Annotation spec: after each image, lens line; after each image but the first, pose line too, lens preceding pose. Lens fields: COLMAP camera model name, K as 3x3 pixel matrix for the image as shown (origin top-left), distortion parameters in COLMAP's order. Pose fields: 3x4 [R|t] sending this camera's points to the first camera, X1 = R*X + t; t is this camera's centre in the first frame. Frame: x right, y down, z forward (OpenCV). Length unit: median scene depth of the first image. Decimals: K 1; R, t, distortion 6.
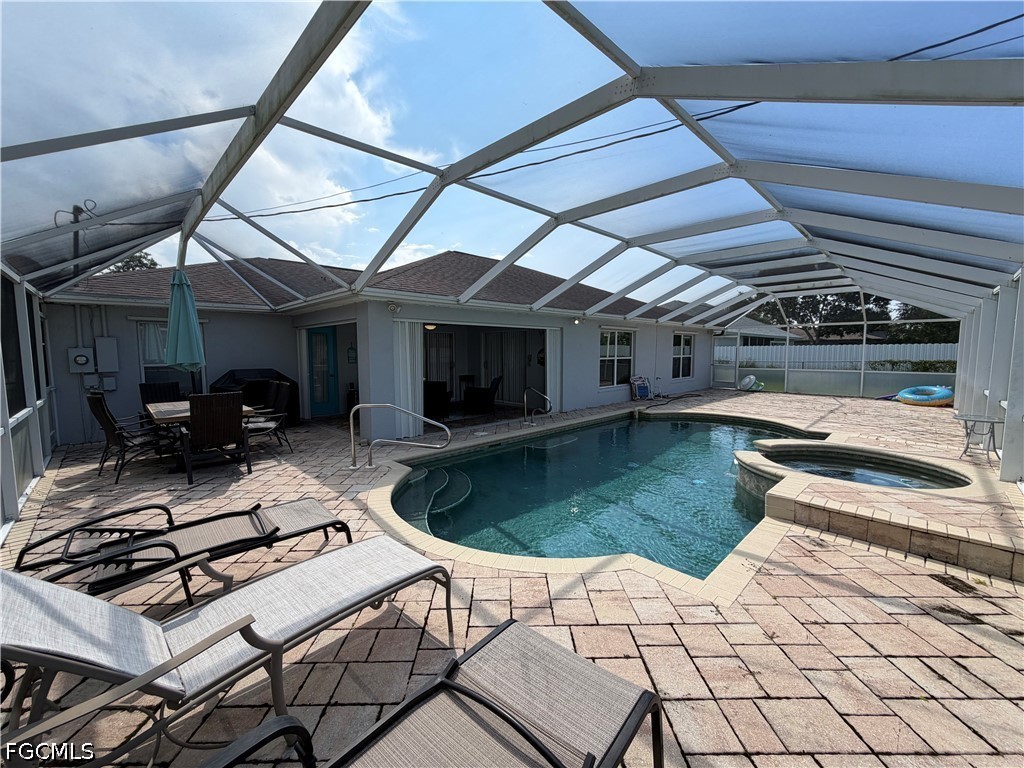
lens RADIAL K [[406.6, 0, 507.2], [0, 406.6, 382.7], [0, 0, 1]] dist [0.001931, 0.000131]
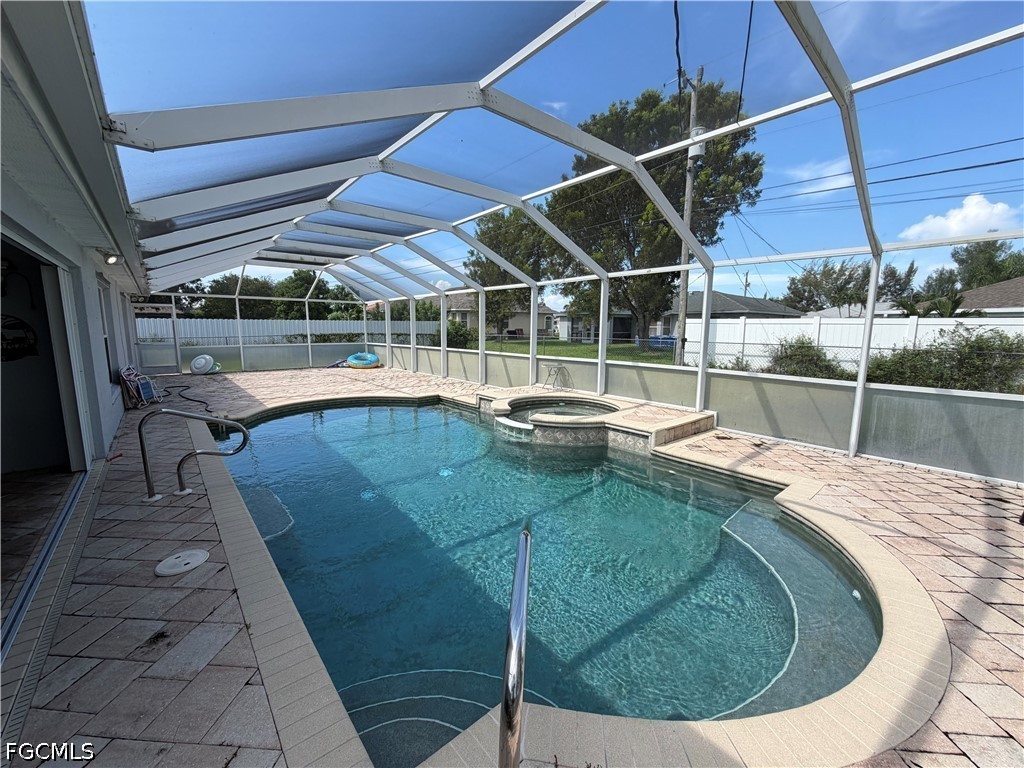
lens RADIAL K [[406.6, 0, 507.2], [0, 406.6, 382.7], [0, 0, 1]] dist [0.001931, 0.000131]
pose [[0.077821, -0.135569, 0.987707, -0.228667], [0.073702, 0.988783, 0.129910, -0.032210], [-0.994239, 0.062686, 0.086940, 0.424241]]
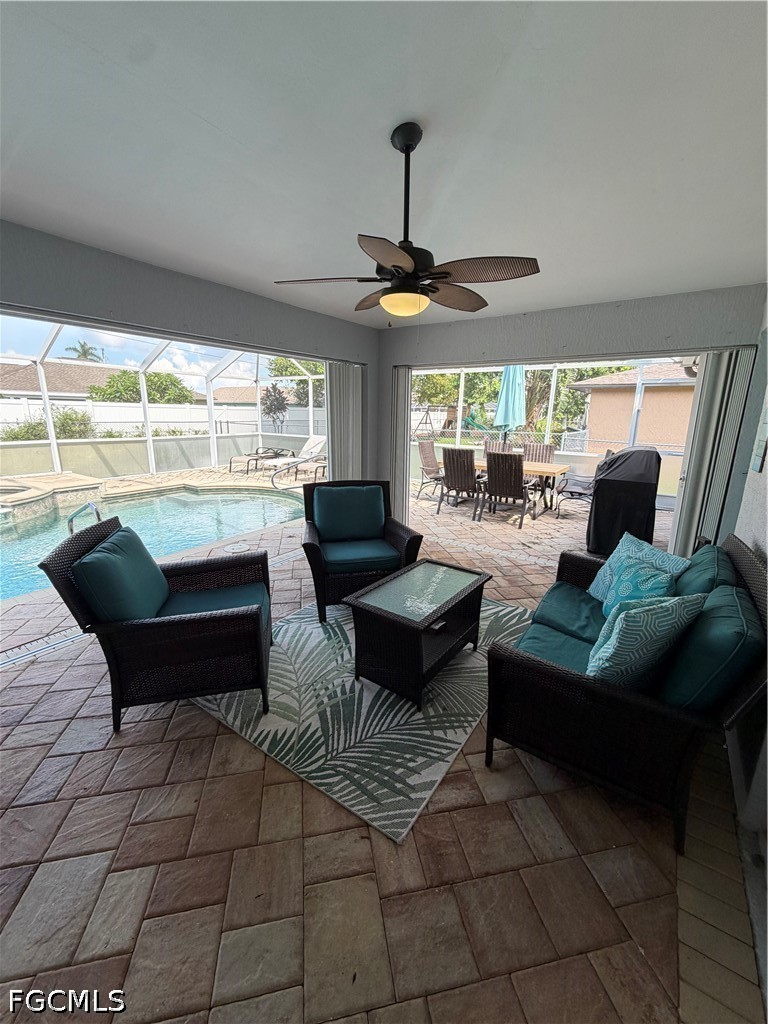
lens RADIAL K [[406.6, 0, 383.9], [0, 406.6, 507.0], [0, 0, 1]] dist [0.001931, 0.000131]
pose [[-0.983649, 0.029240, -0.177705, -0.120925], [-0.026918, 0.951777, 0.305606, -0.078178], [0.178072, 0.305393, -0.935428, 0.955918]]
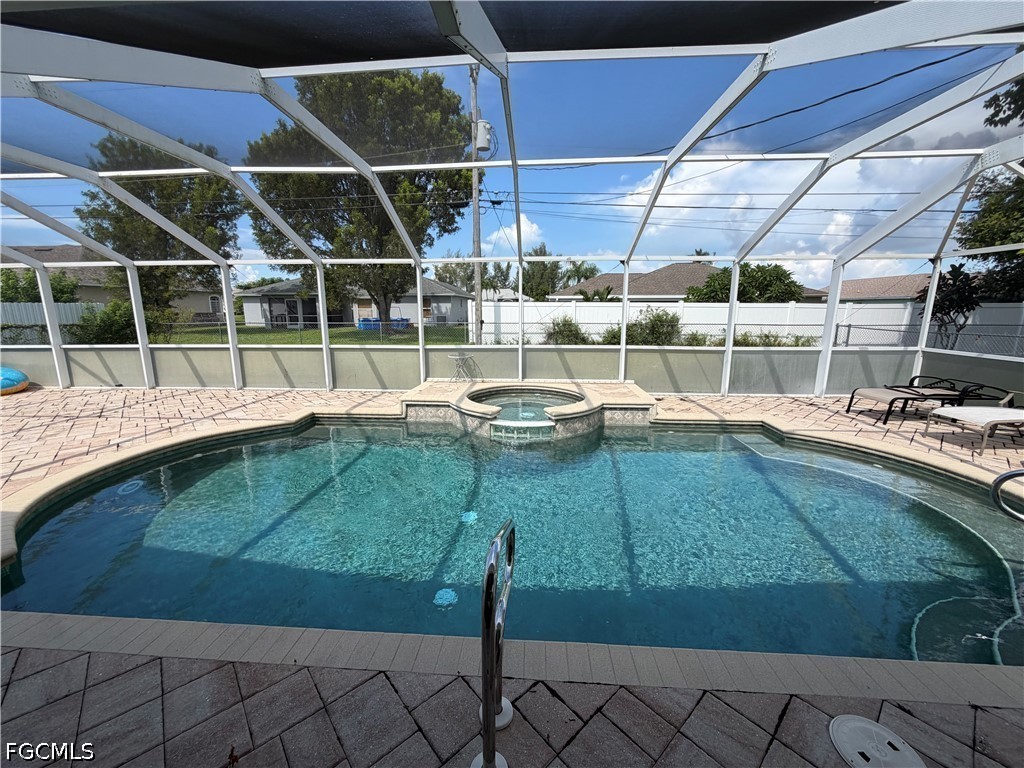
lens RADIAL K [[406.6, 0, 507.2], [0, 406.6, 382.7], [0, 0, 1]] dist [0.001931, 0.000131]
pose [[-0.654733, -0.133568, 0.743965, -0.057379], [0.064415, 0.970822, 0.230986, -0.062241], [-0.753110, 0.199157, -0.627026, 0.732849]]
